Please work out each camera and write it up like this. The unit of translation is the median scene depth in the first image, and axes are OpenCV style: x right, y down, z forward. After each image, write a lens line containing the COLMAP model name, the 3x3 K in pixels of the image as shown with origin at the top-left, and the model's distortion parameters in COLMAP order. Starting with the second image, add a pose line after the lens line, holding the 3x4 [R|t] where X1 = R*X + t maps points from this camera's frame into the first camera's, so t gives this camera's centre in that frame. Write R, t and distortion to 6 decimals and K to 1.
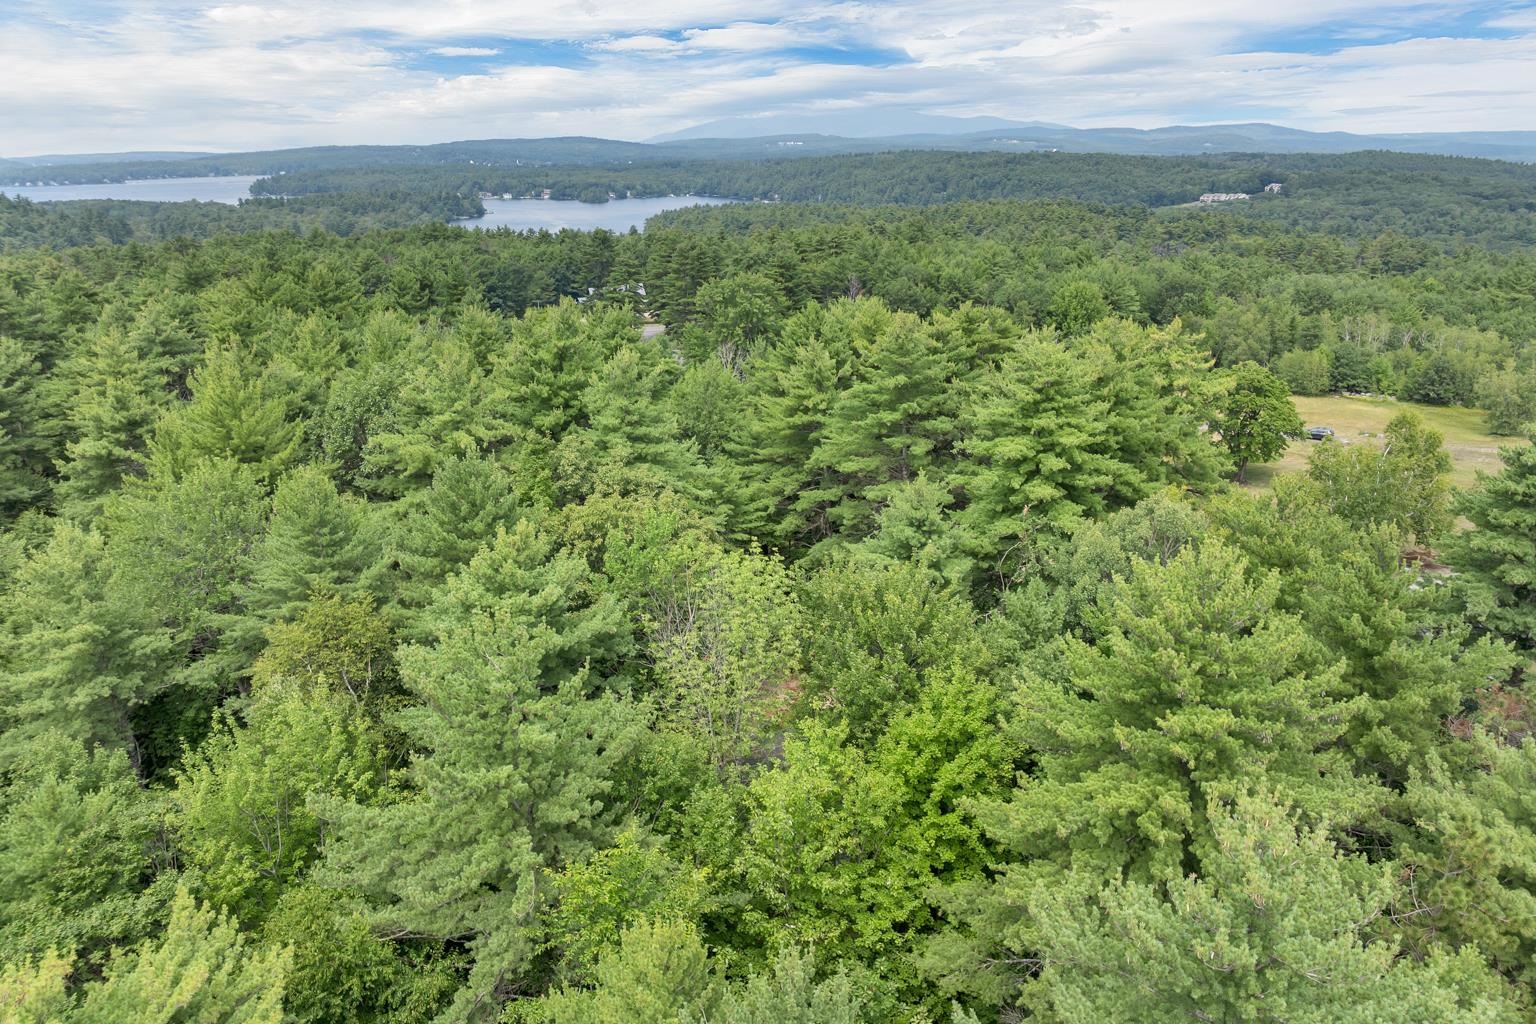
lens RADIAL K [[1092.6, 0, 768.2], [0, 1092.6, 514.7], [0, 0, 1]] dist [-0.039168, 0.006327]
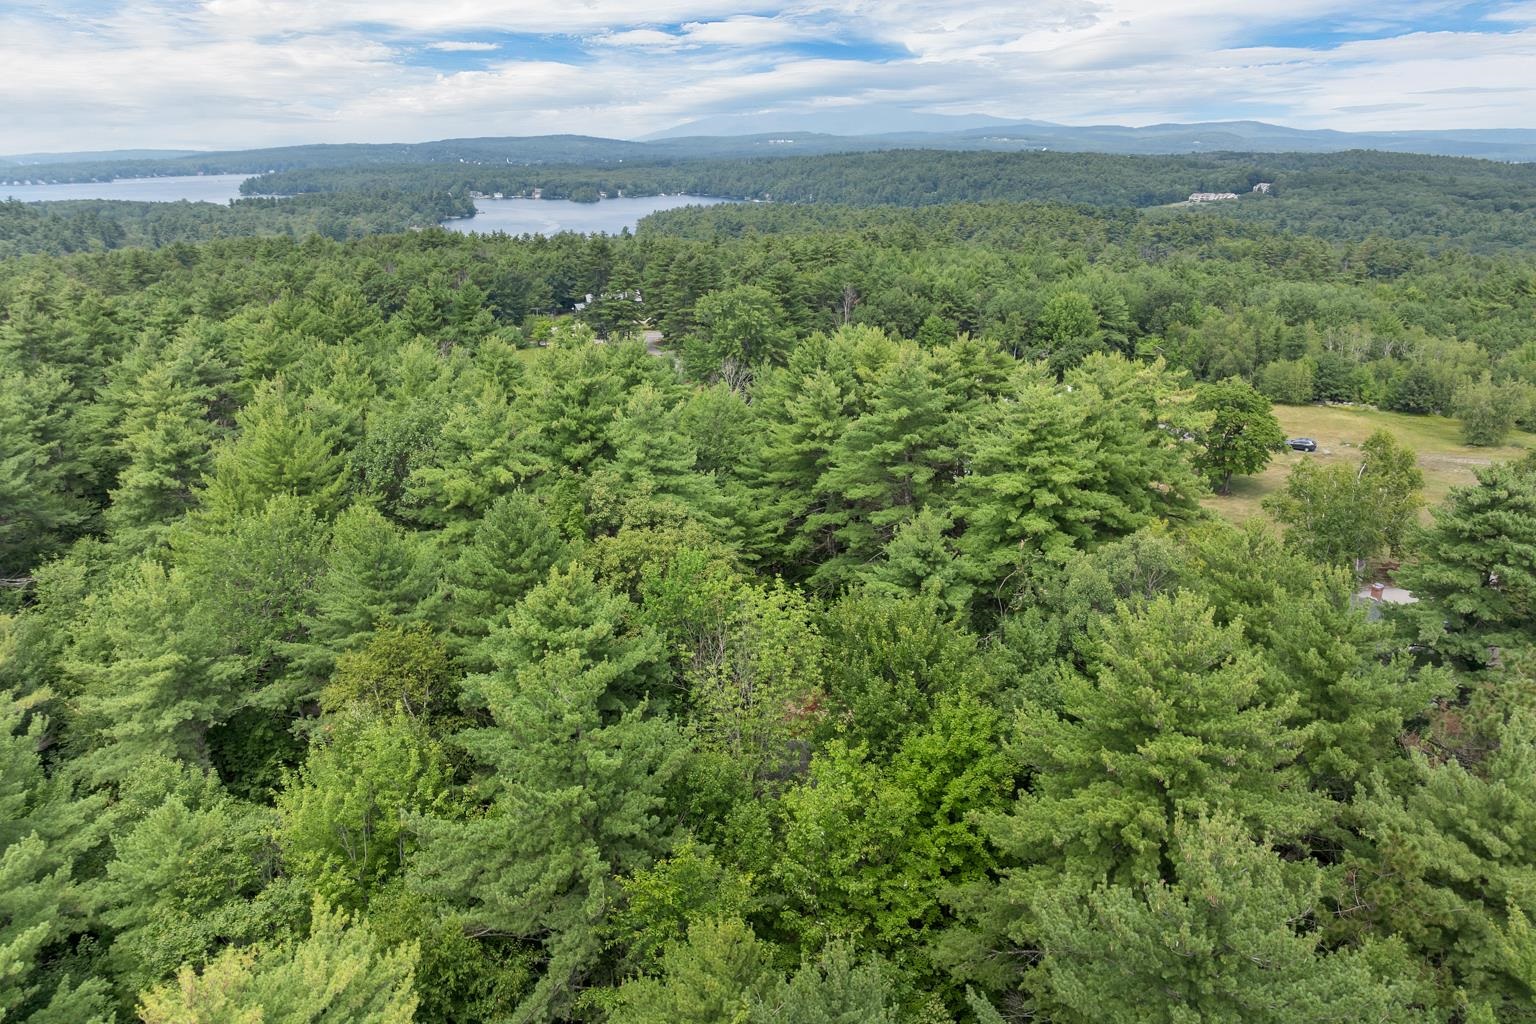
lens RADIAL K [[1092.6, 0, 768.2], [0, 1092.6, 514.7], [0, 0, 1]] dist [-0.039168, 0.006327]
pose [[0.999963, -0.002990, 0.008025, -0.029545], [0.002974, 0.999994, 0.002029, -0.037821], [-0.008031, -0.002005, 0.999966, -0.099977]]
